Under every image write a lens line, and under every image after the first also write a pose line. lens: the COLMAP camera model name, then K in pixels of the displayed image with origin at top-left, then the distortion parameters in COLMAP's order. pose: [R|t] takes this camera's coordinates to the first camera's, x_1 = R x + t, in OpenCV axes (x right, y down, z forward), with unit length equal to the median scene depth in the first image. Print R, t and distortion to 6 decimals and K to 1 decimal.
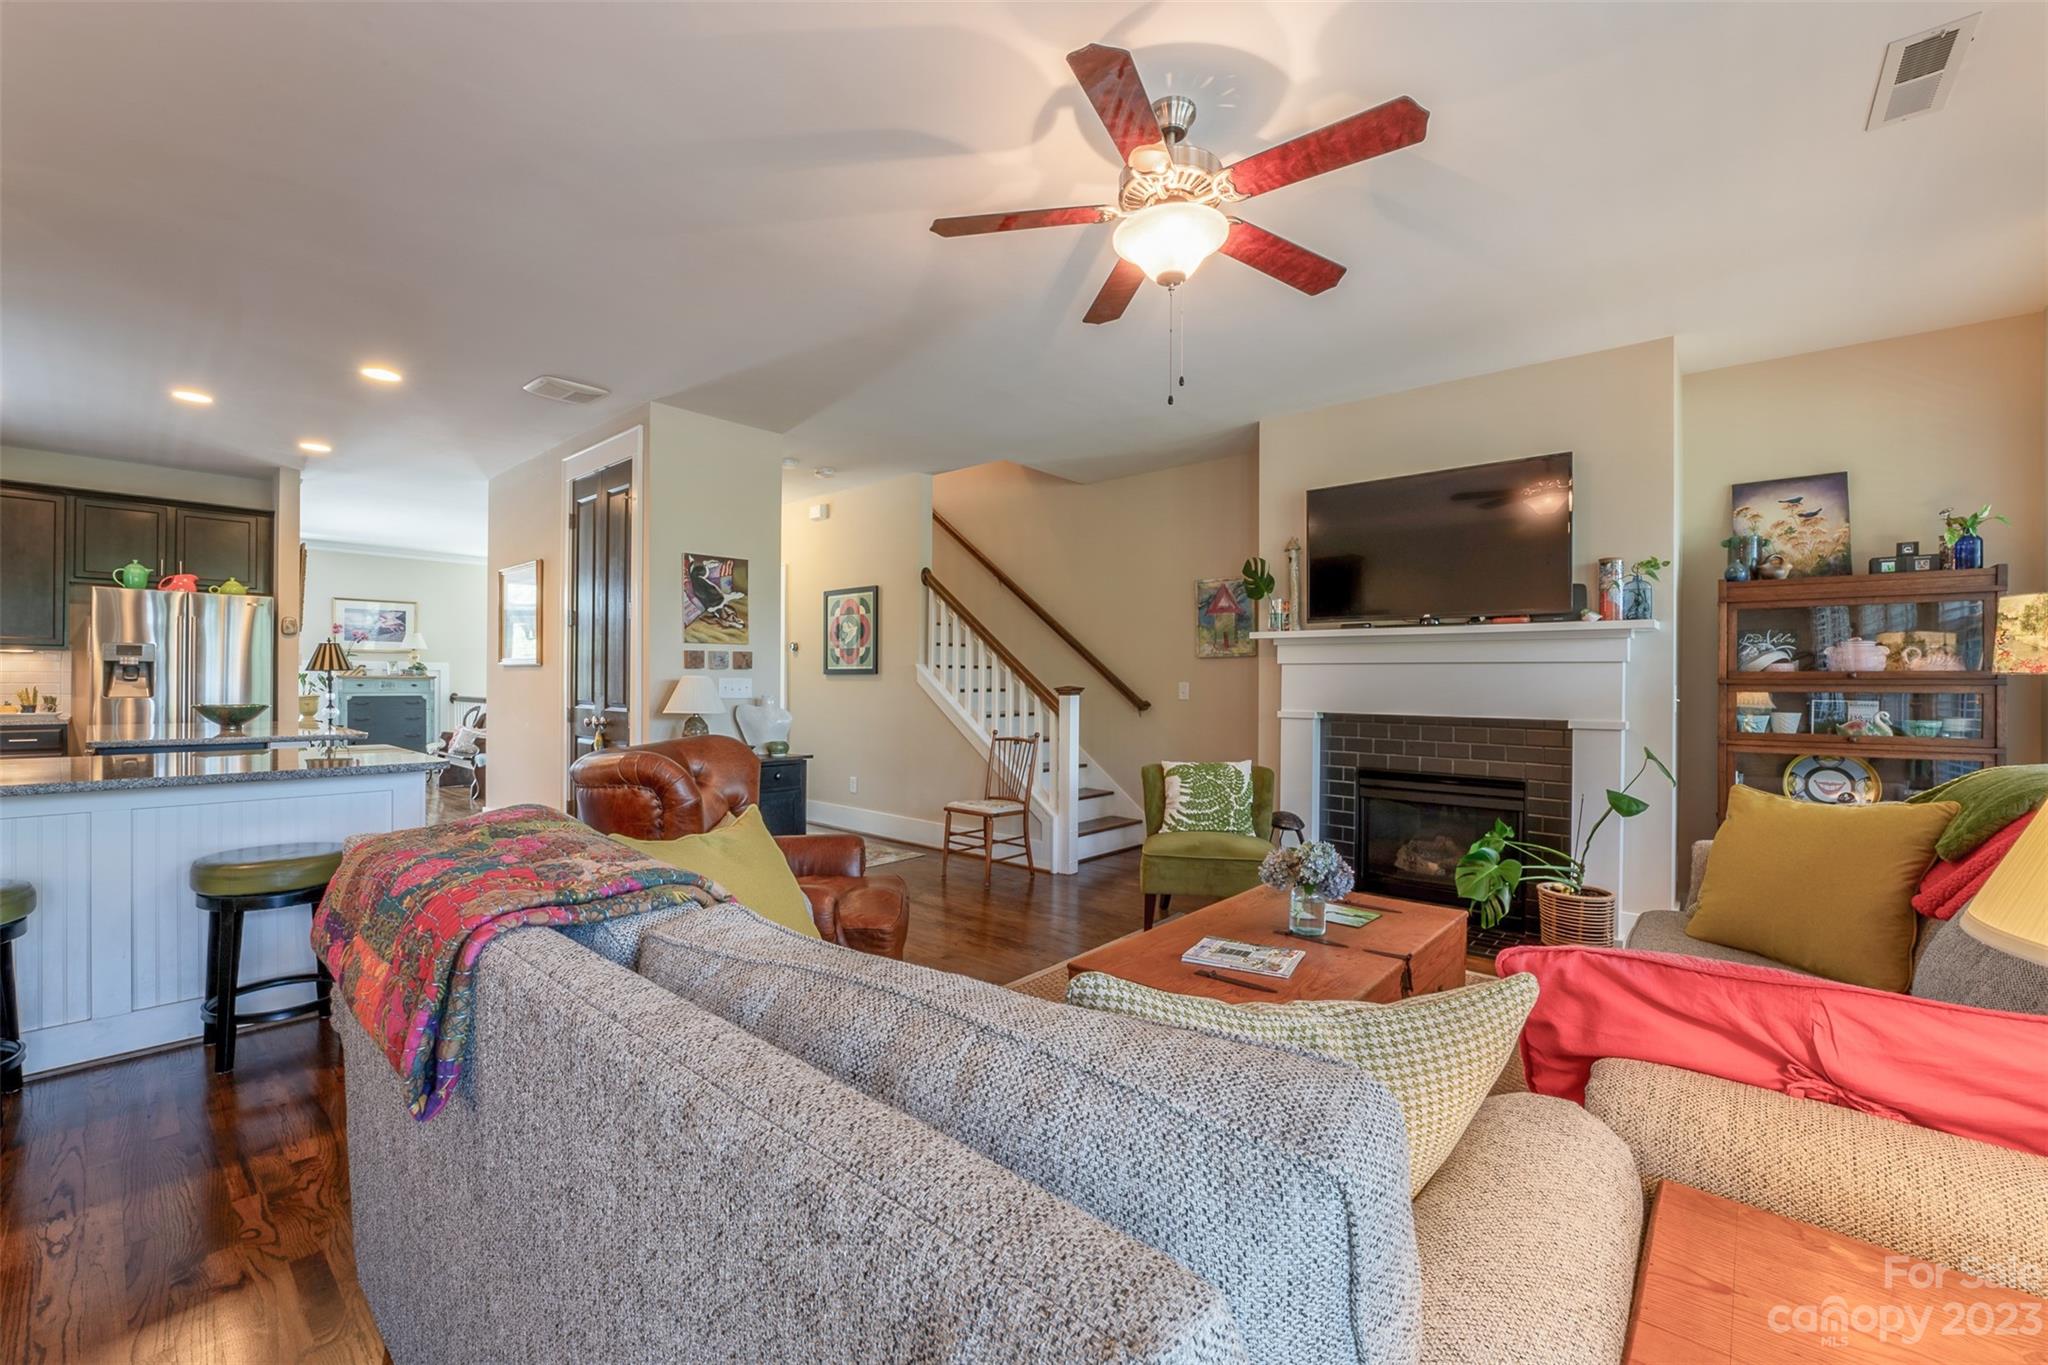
lens RADIAL K [[832.0, 0, 1024.6], [0, 832.0, 682.3], [0, 0, 1]] dist [-0.015923, 0.002185]
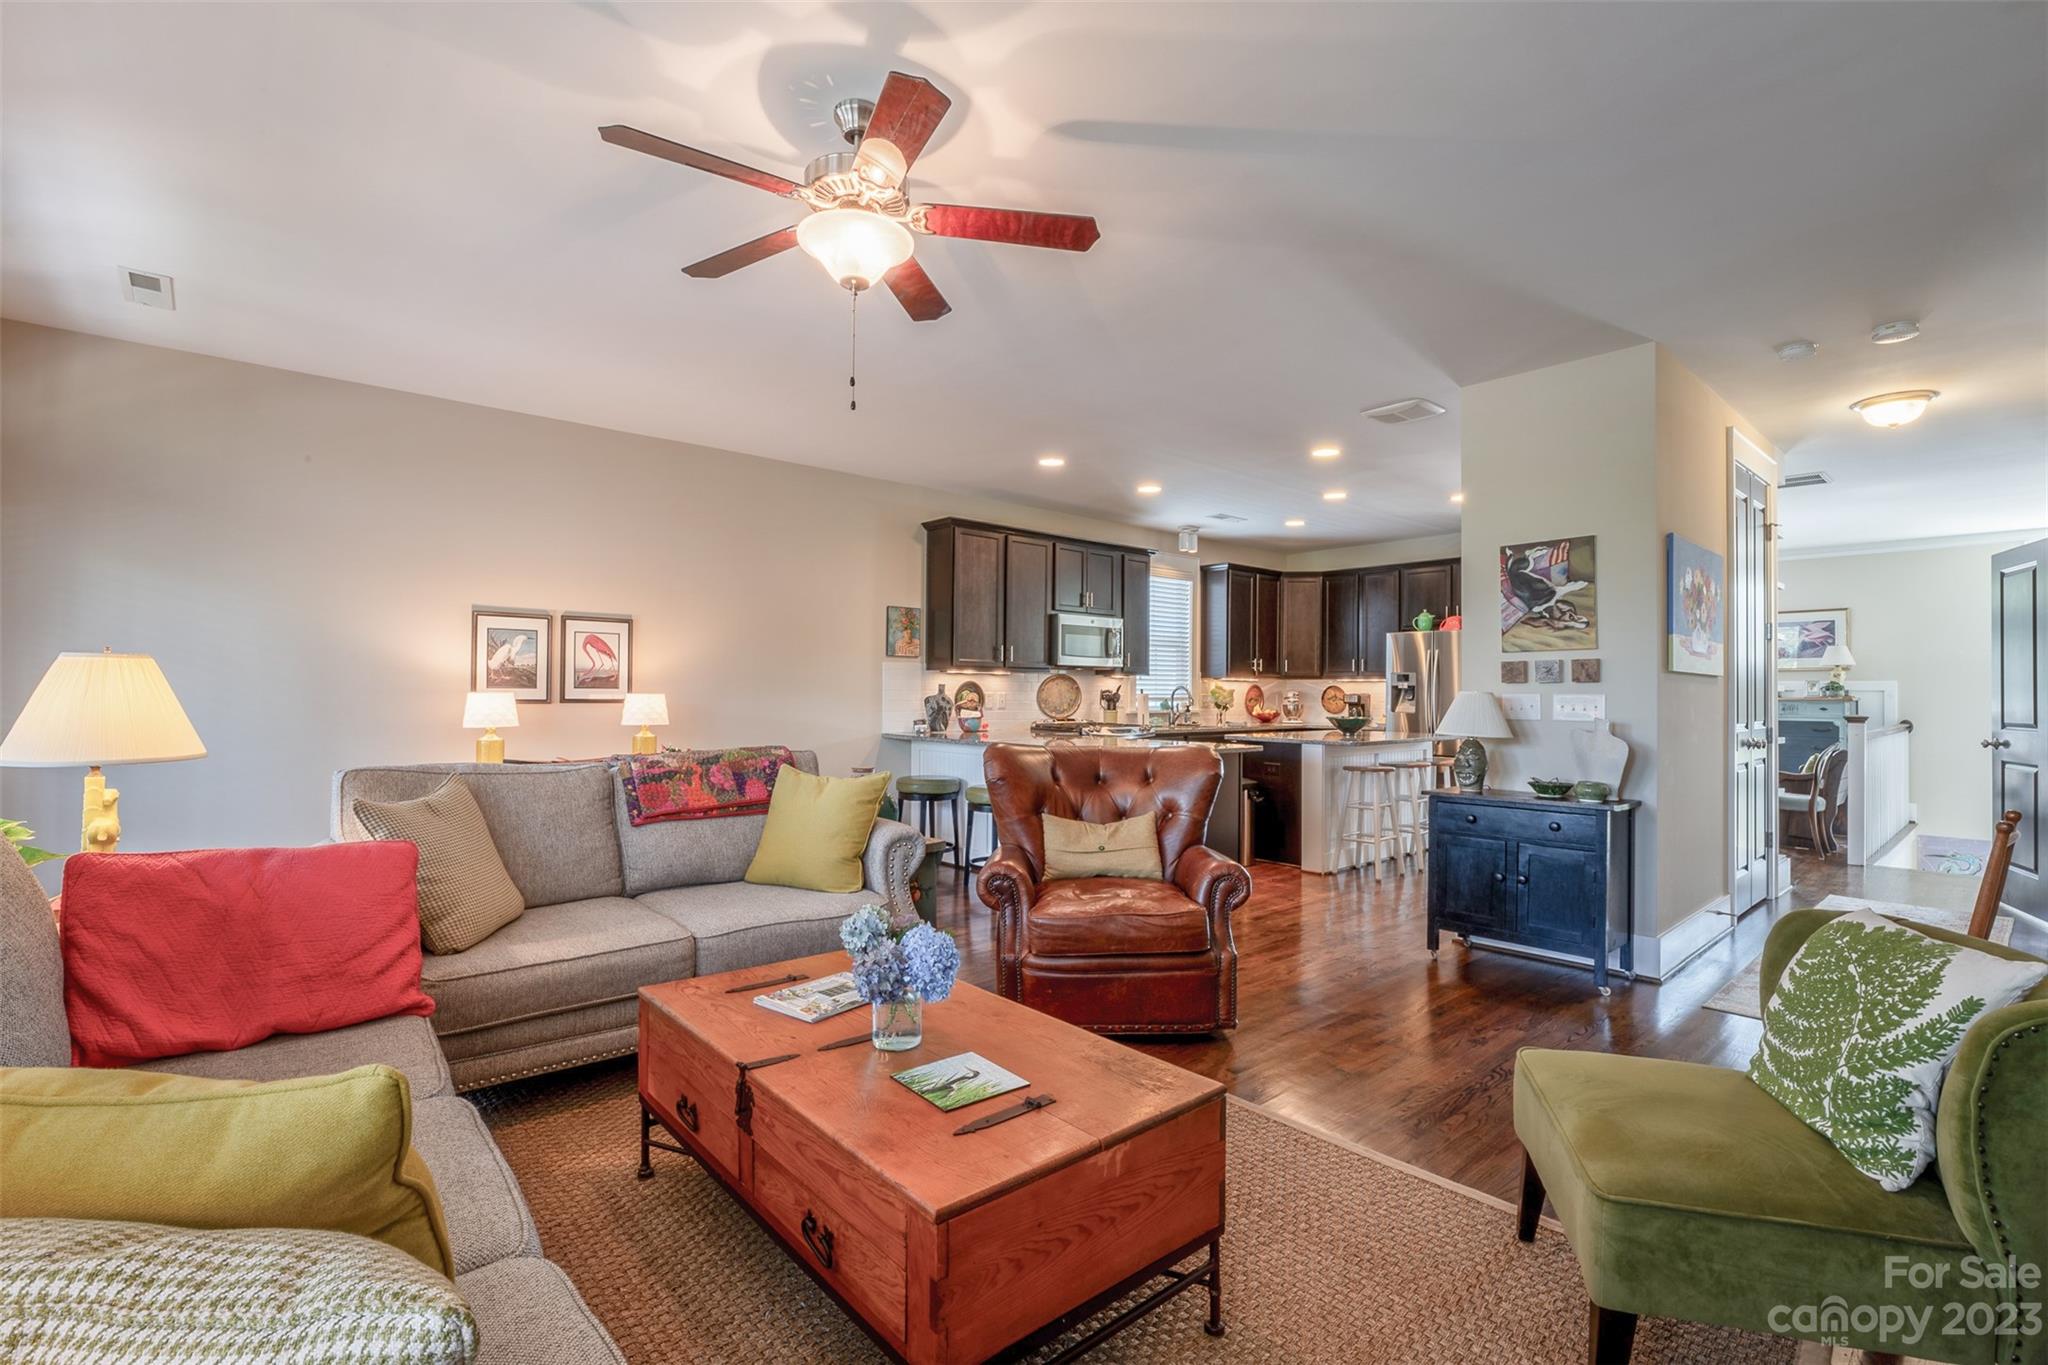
lens RADIAL K [[936.4, 0, 1019.3], [0, 936.4, 683.3], [0, 0, 1]] dist [-0.002619, 0.000006]
pose [[-0.145628, -0.019556, -0.989146, 0.540006], [-0.009606, 0.999785, -0.018352, 0.004857], [0.989293, 0.006829, -0.145785, 0.588740]]
